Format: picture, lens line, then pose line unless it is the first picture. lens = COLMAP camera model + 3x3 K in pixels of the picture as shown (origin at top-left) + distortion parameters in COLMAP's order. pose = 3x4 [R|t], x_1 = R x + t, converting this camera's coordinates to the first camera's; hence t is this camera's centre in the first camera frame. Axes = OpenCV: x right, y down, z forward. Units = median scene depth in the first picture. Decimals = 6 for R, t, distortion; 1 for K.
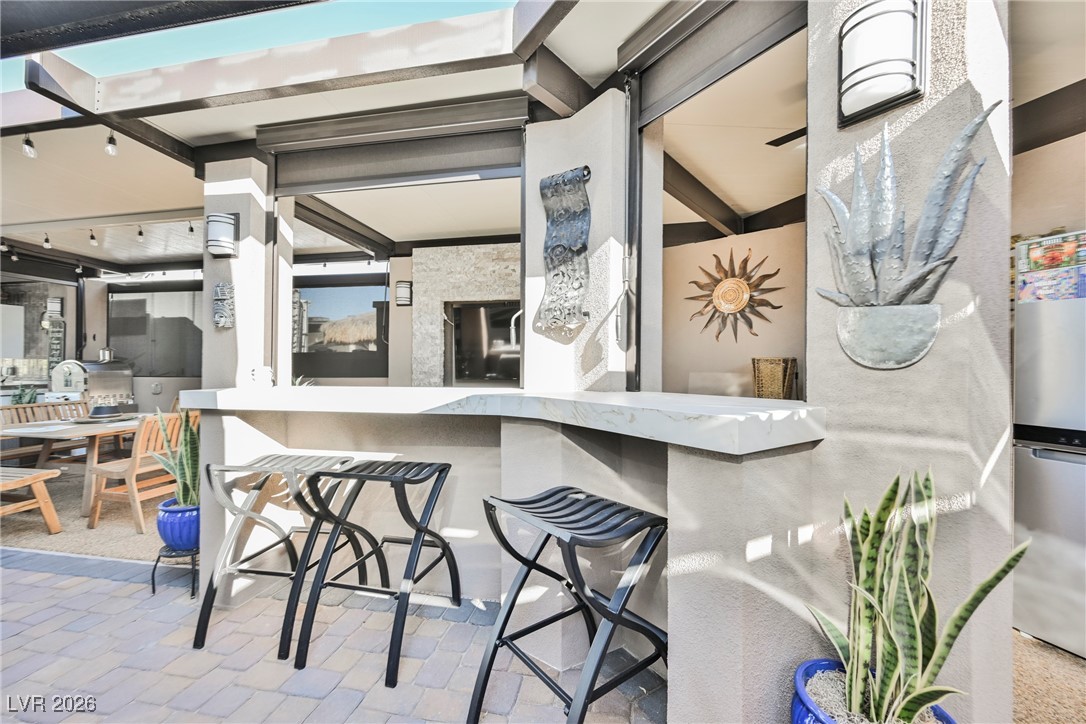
lens RADIAL K [[427.8, 0, 543.0], [0, 427.8, 362.0], [0, 0, 1]] dist [0.001786, -0.000288]
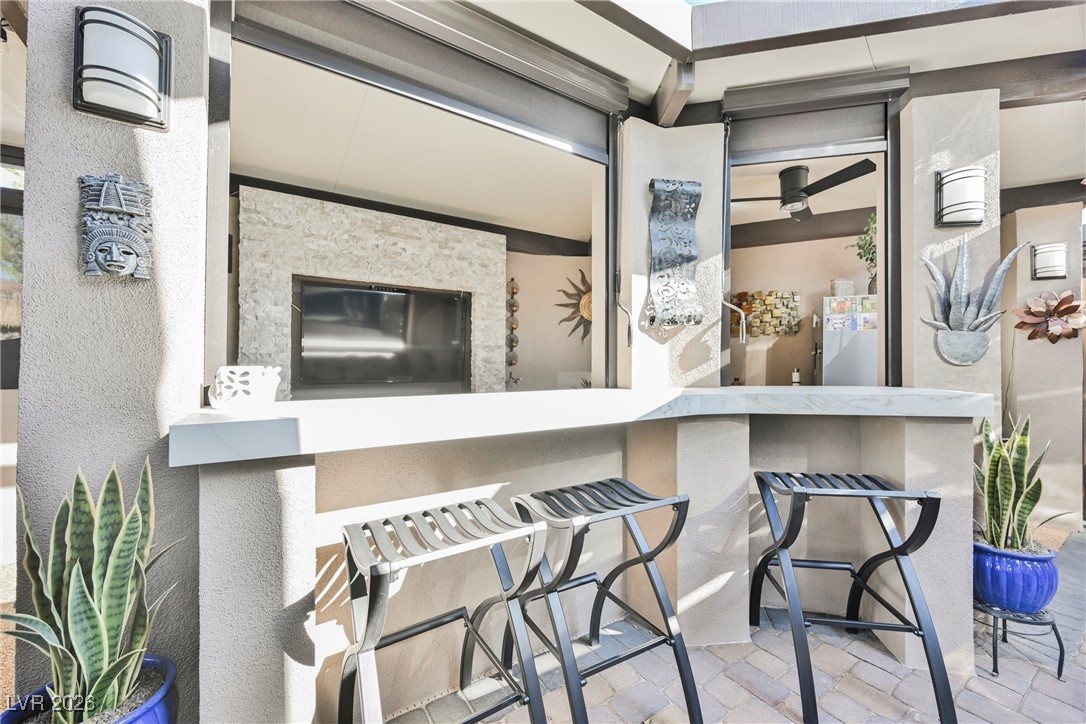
lens RADIAL K [[426.5, 0, 539.7], [0, 426.5, 360.0], [0, 0, 1]] dist [0.000488, -0.000074]
pose [[0.720609, 0.009472, 0.693277, -0.467642], [-0.003481, 0.999944, -0.010044, 0.004476], [-0.693333, 0.004824, 0.720602, 0.245201]]
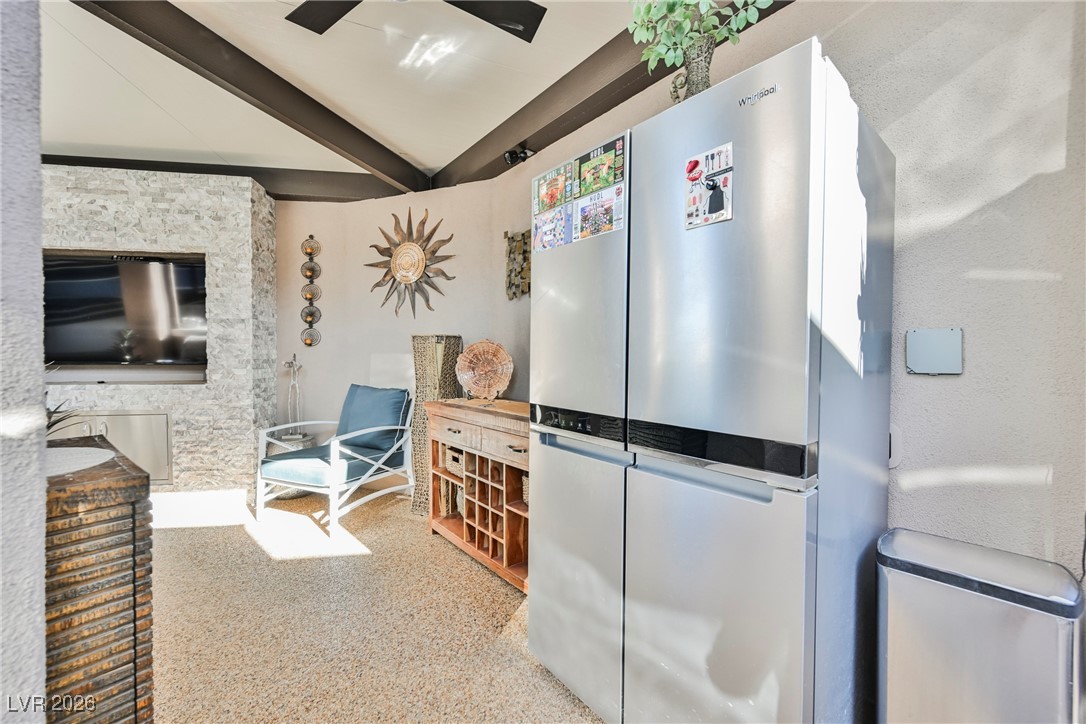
lens RADIAL K [[427.8, 0, 543.0], [0, 427.8, 362.0], [0, 0, 1]] dist [0.001786, -0.000288]
pose [[0.943075, -0.000656, 0.332581, 0.392849], [-0.004635, 0.999875, 0.015116, 0.024806], [-0.332549, -0.015797, 0.942954, 0.106213]]
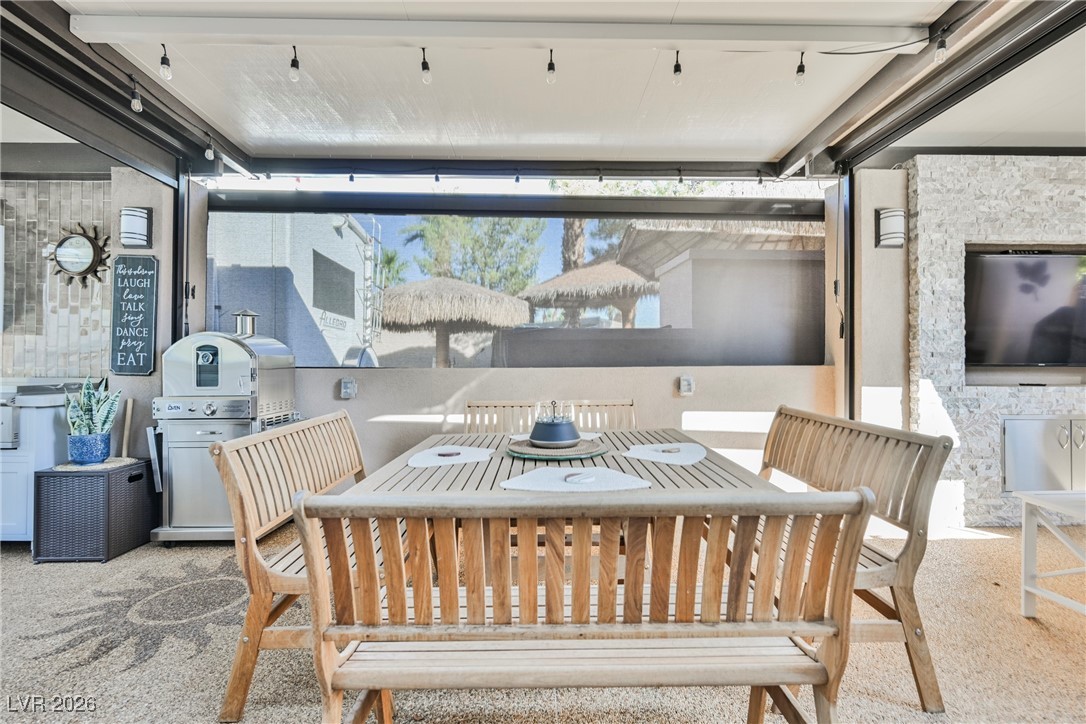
lens RADIAL K [[500.5, 0, 544.1], [0, 500.5, 357.9], [0, 0, 1]] dist [0.001846, -0.000091]
pose [[0.975933, 0.001123, 0.218068, -1.094621], [-0.000180, 0.999991, -0.004344, 0.035790], [-0.218071, 0.004200, 0.975924, 0.454156]]
